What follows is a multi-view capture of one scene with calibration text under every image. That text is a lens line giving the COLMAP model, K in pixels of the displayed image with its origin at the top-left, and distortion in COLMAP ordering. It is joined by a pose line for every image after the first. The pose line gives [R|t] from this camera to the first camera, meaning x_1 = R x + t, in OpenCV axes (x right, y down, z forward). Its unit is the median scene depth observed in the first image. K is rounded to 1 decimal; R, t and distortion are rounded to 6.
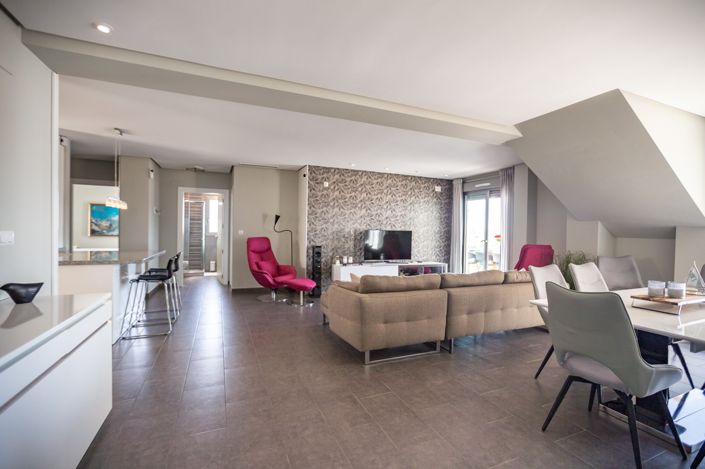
lens RADIAL K [[318.7, 0, 358.3], [0, 318.7, 237.9], [0, 0, 1]] dist [-0.029097, 0.012580]
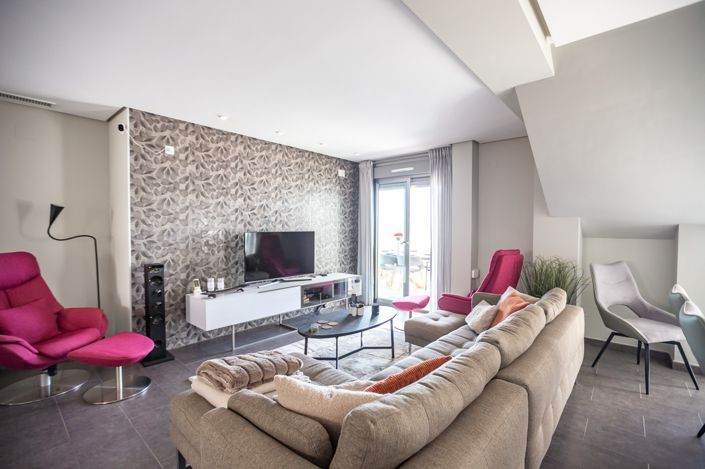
lens RADIAL K [[318.7, 0, 354.1], [0, 318.7, 236.1], [0, 0, 1]] dist [-0.029097, 0.012580]
pose [[0.903548, -0.025904, 0.427703, -0.049967], [0.021687, 0.999656, 0.014729, -0.021621], [-0.427938, -0.004033, 0.903799, 0.371049]]
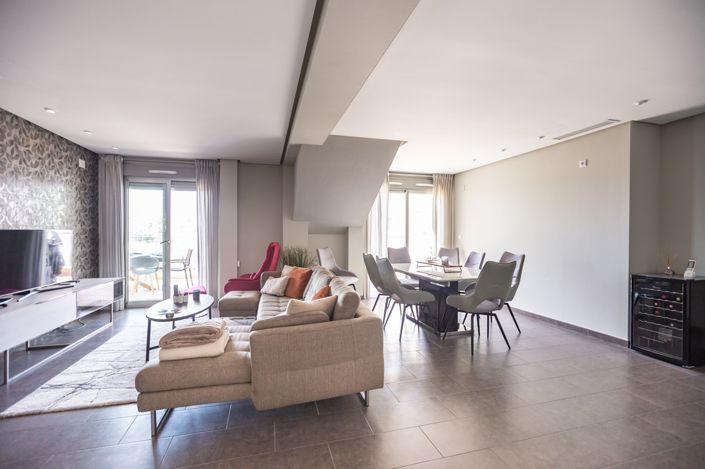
lens RADIAL K [[318.7, 0, 354.2], [0, 318.7, 236.3], [0, 0, 1]] dist [-0.029097, 0.012580]
pose [[0.140896, -0.027670, 0.989638, -0.347492], [0.020964, 0.999469, 0.024960, -0.015580], [-0.989802, 0.017230, 0.141401, 0.436187]]
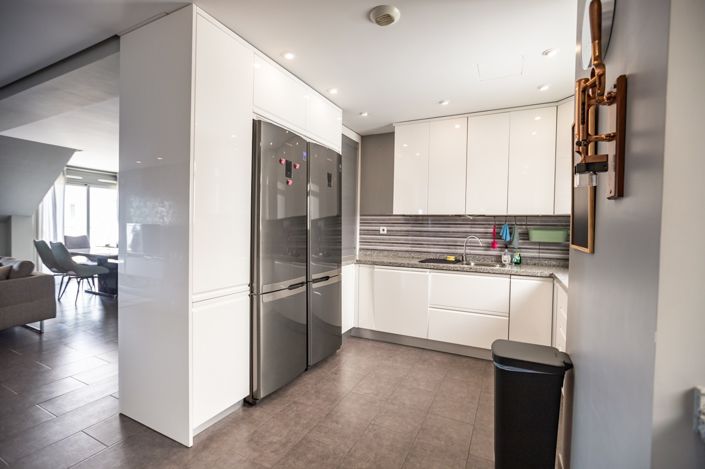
lens RADIAL K [[318.7, 0, 357.3], [0, 318.7, 234.4], [0, 0, 1]] dist [-0.029097, 0.012580]
pose [[-0.643081, -0.043950, 0.764536, -0.780502], [-0.008850, 0.998712, 0.049968, -0.020776], [-0.765747, 0.025367, -0.642641, 0.399474]]
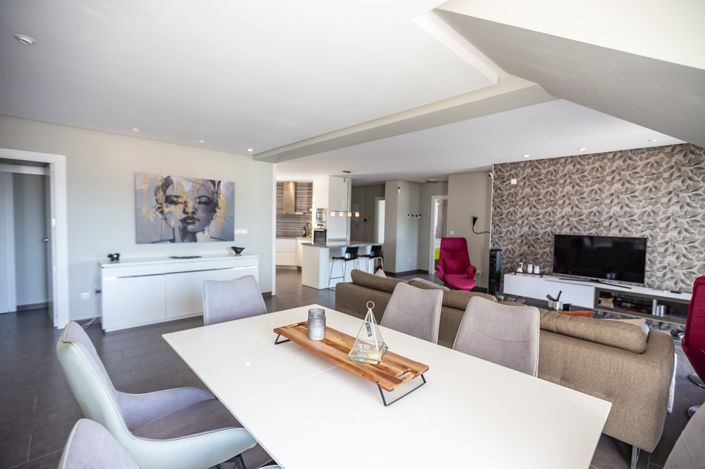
lens RADIAL K [[318.7, 0, 355.4], [0, 318.7, 233.5], [0, 0, 1]] dist [-0.029097, 0.012580]
pose [[0.336408, 0.029240, -0.941262, 0.583703], [-0.039758, 0.999068, 0.016826, -0.019548], [0.940877, 0.031762, 0.337256, 0.282897]]
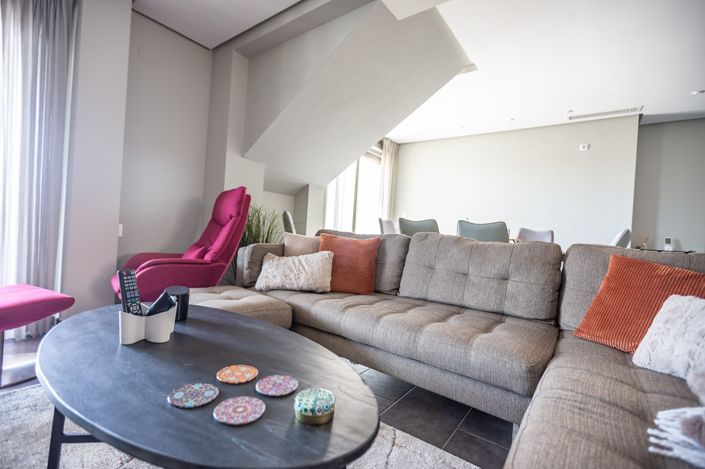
lens RADIAL K [[318.7, 0, 353.8], [0, 318.7, 234.2], [0, 0, 1]] dist [-0.029097, 0.012580]
pose [[-0.493060, -0.051223, 0.868486, -0.005299], [-0.050817, 0.998256, 0.030027, 0.052929], [-0.868510, -0.029329, -0.494803, 0.816663]]
